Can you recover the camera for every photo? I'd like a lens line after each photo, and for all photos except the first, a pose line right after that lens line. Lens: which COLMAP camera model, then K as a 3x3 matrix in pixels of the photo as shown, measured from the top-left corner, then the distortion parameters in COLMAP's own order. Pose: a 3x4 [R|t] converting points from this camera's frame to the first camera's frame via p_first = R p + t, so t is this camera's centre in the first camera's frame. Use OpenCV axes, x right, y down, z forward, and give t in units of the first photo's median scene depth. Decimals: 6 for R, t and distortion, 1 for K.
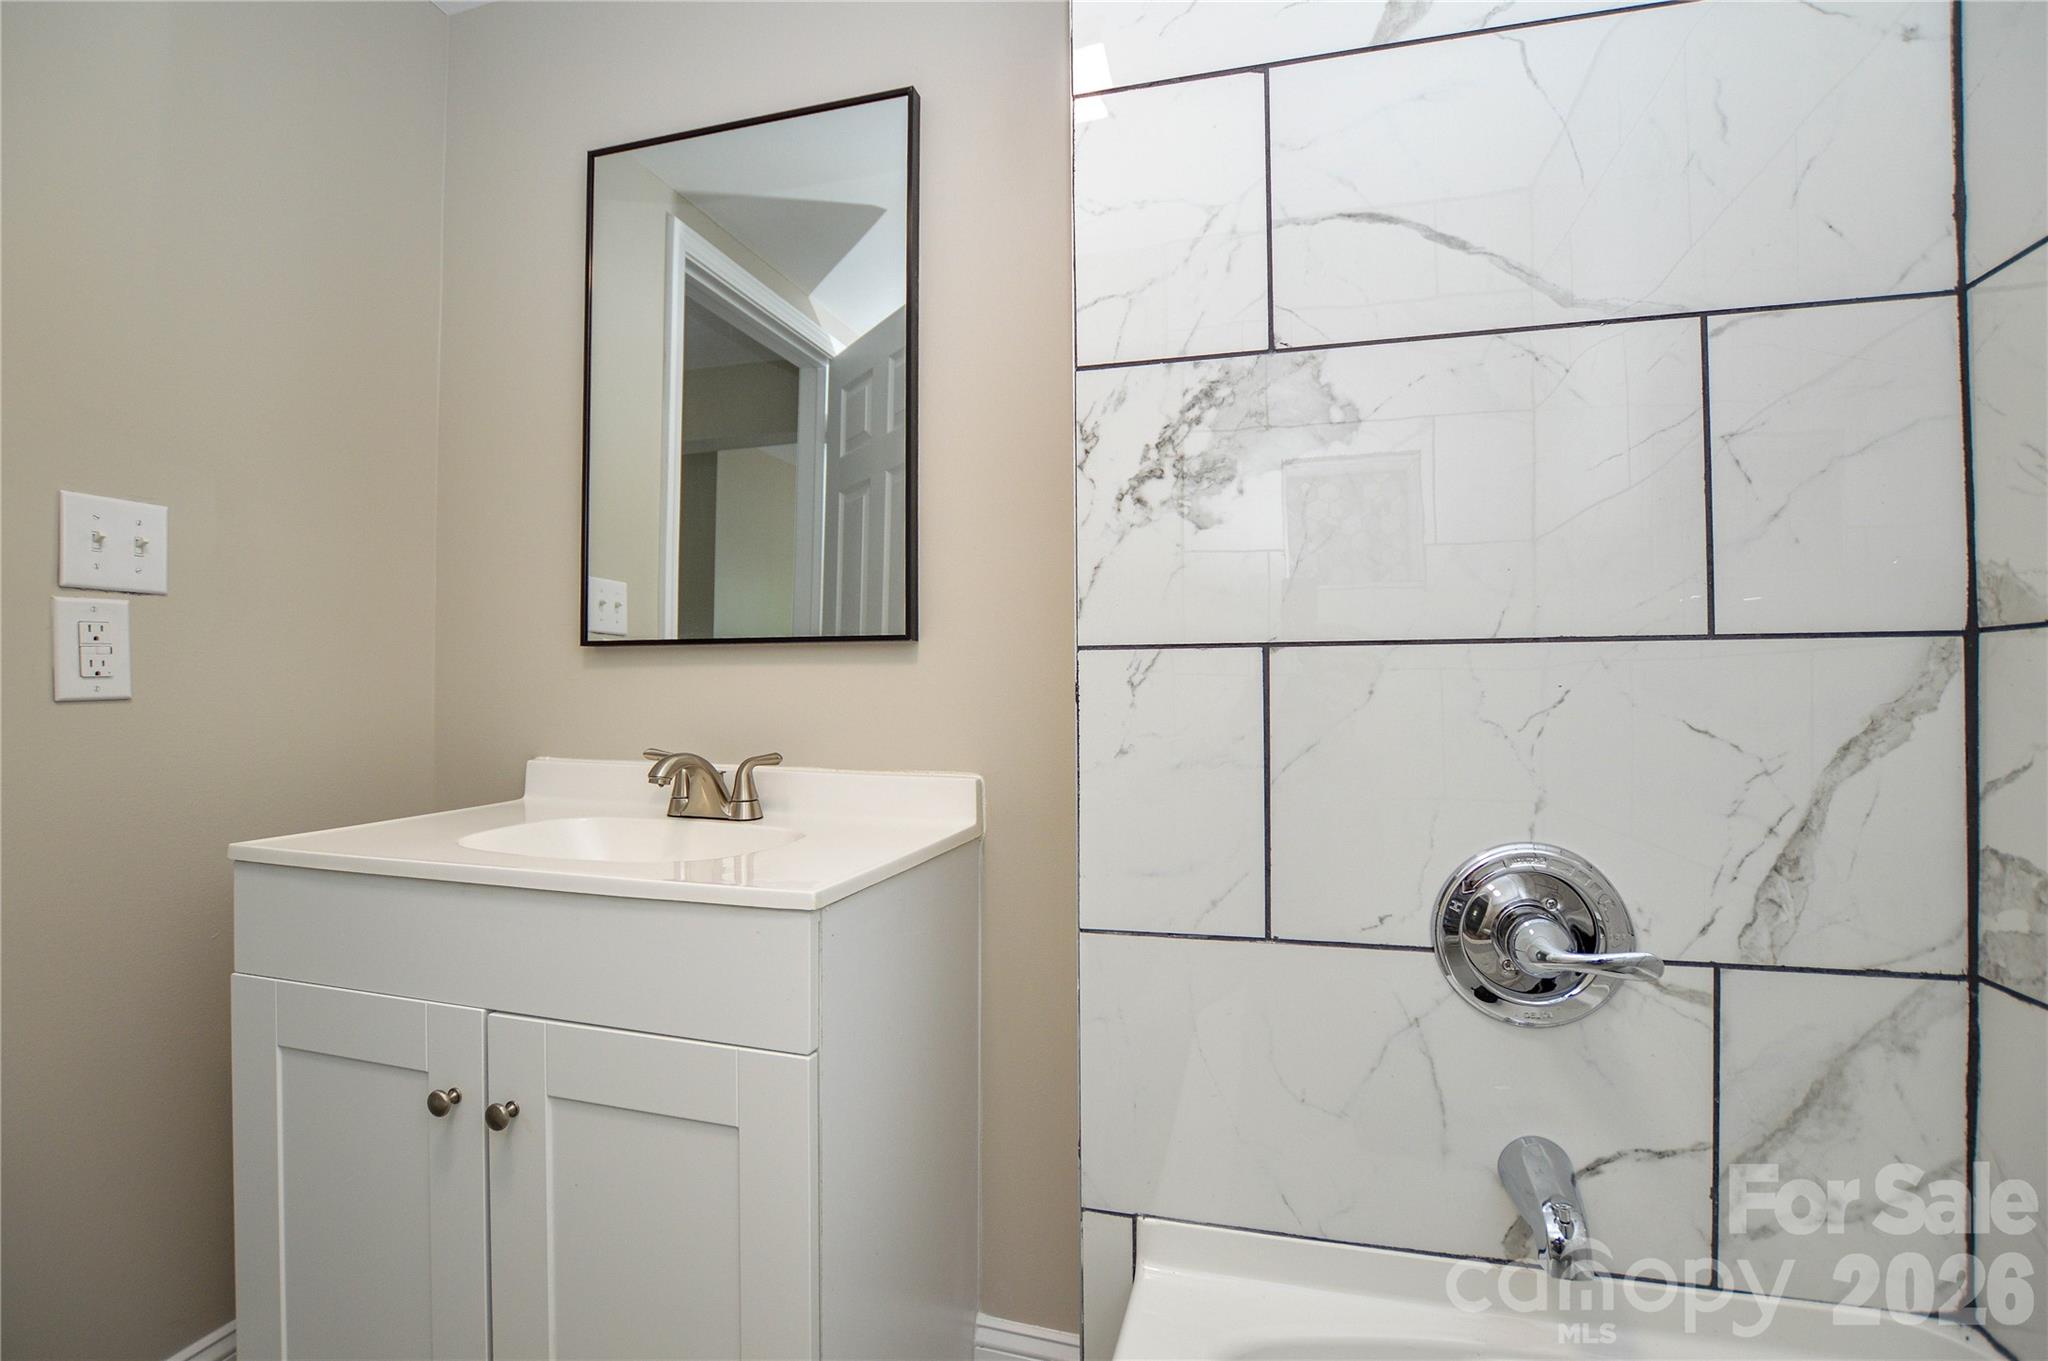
lens RADIAL K [[967.5, 0, 1021.0], [0, 967.5, 680.1], [0, 0, 1]] dist [-0.015611, 0.000689]
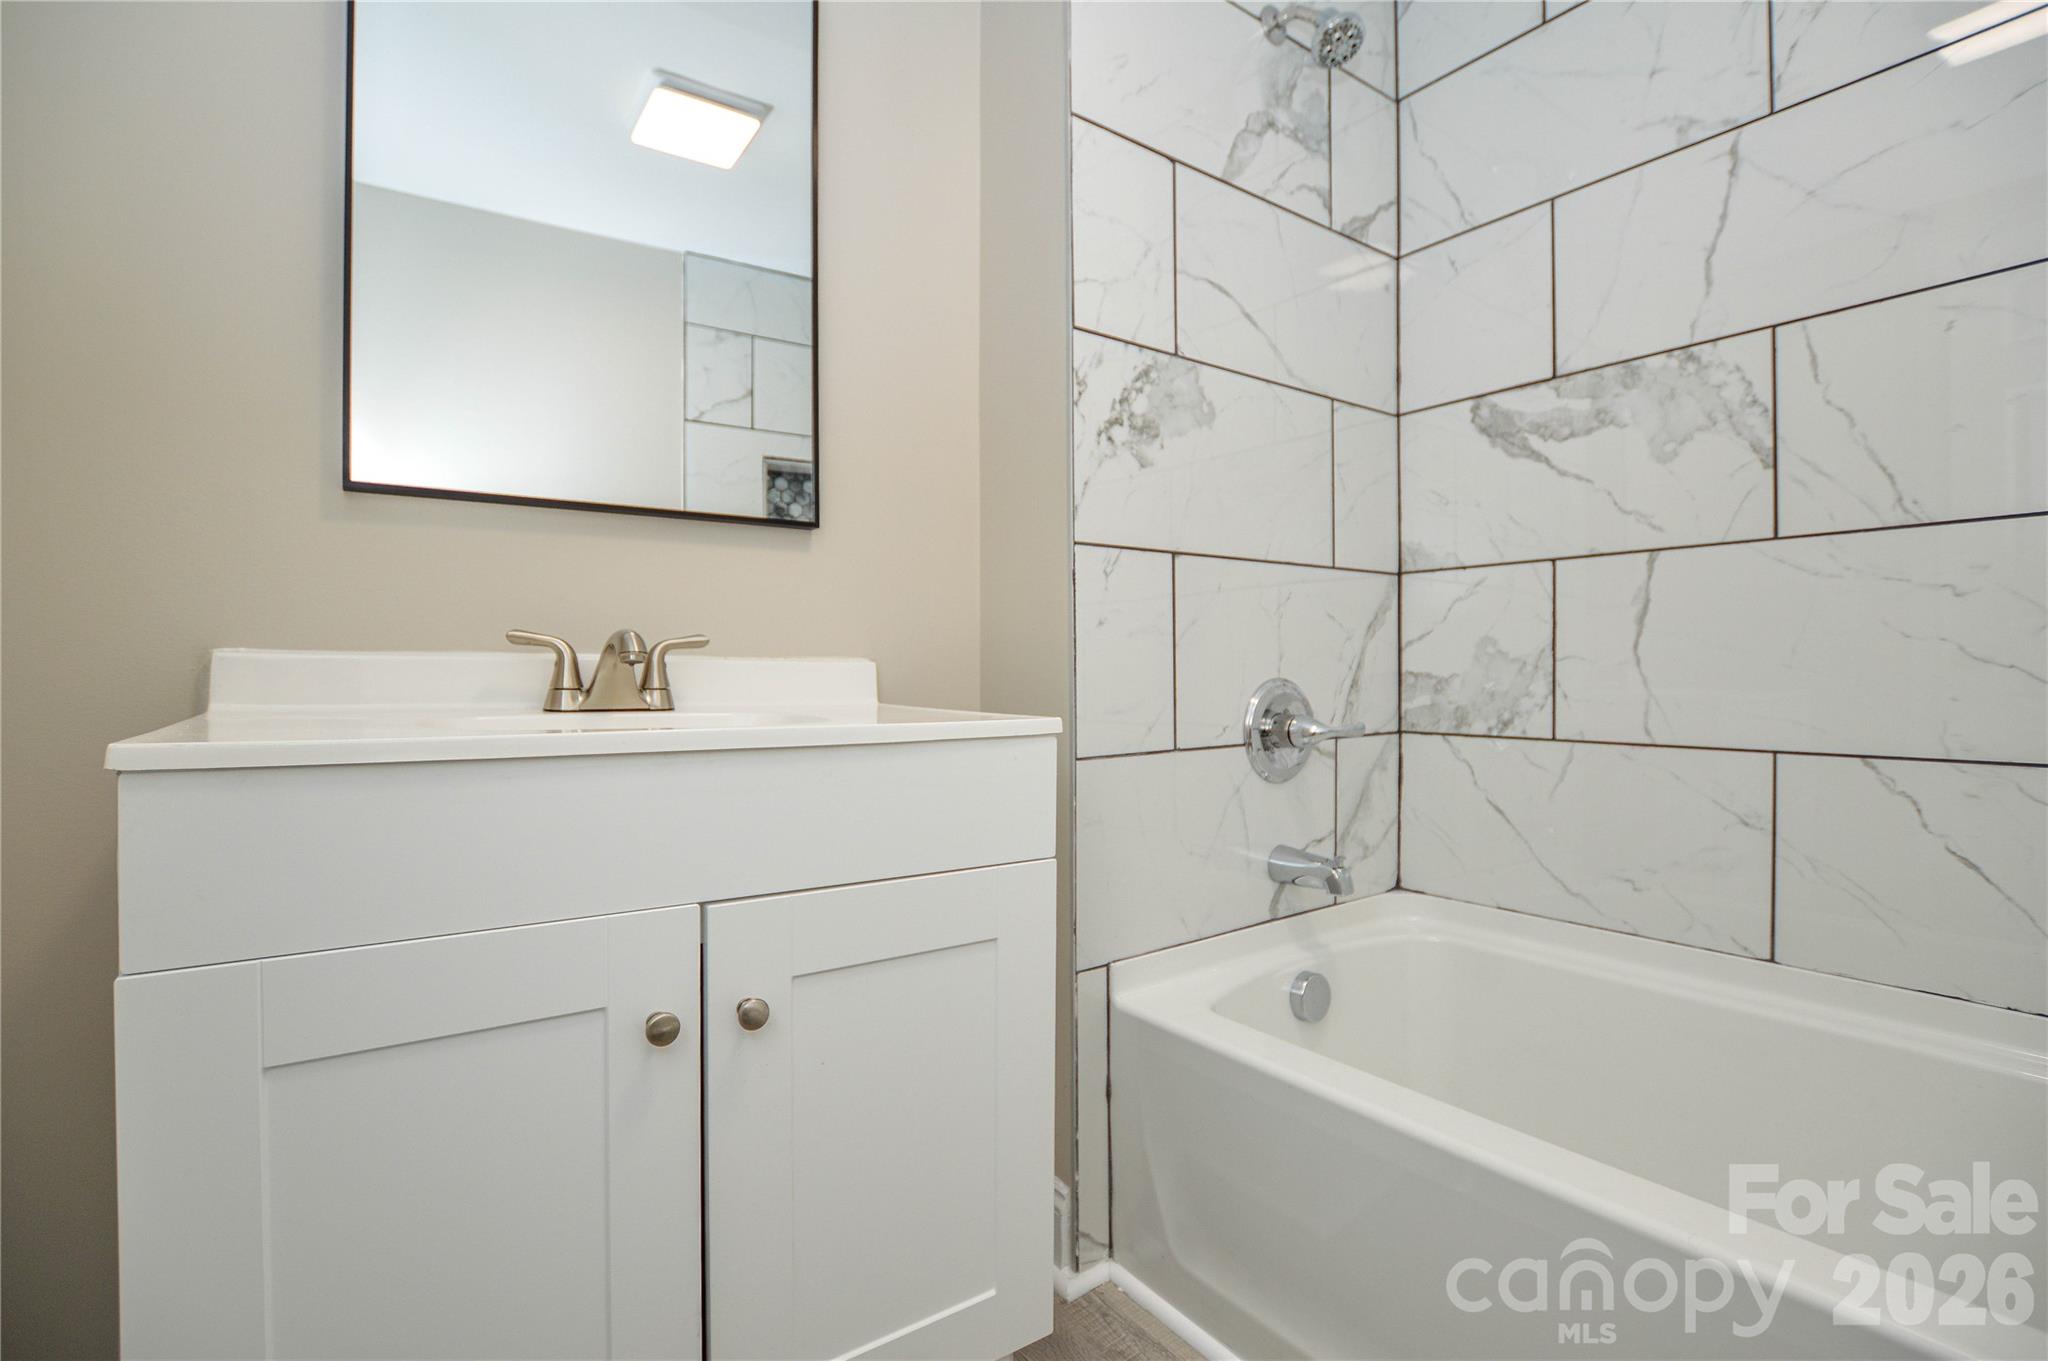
lens RADIAL K [[950.7, 0, 1020.6], [0, 950.7, 673.4], [0, 0, 1]] dist [0.001475, 0.000181]
pose [[0.619860, -0.000070, 0.784713, -1.022818], [-0.006732, 0.999963, 0.005407, 0.140629], [-0.784684, -0.008634, 0.619836, 0.269787]]
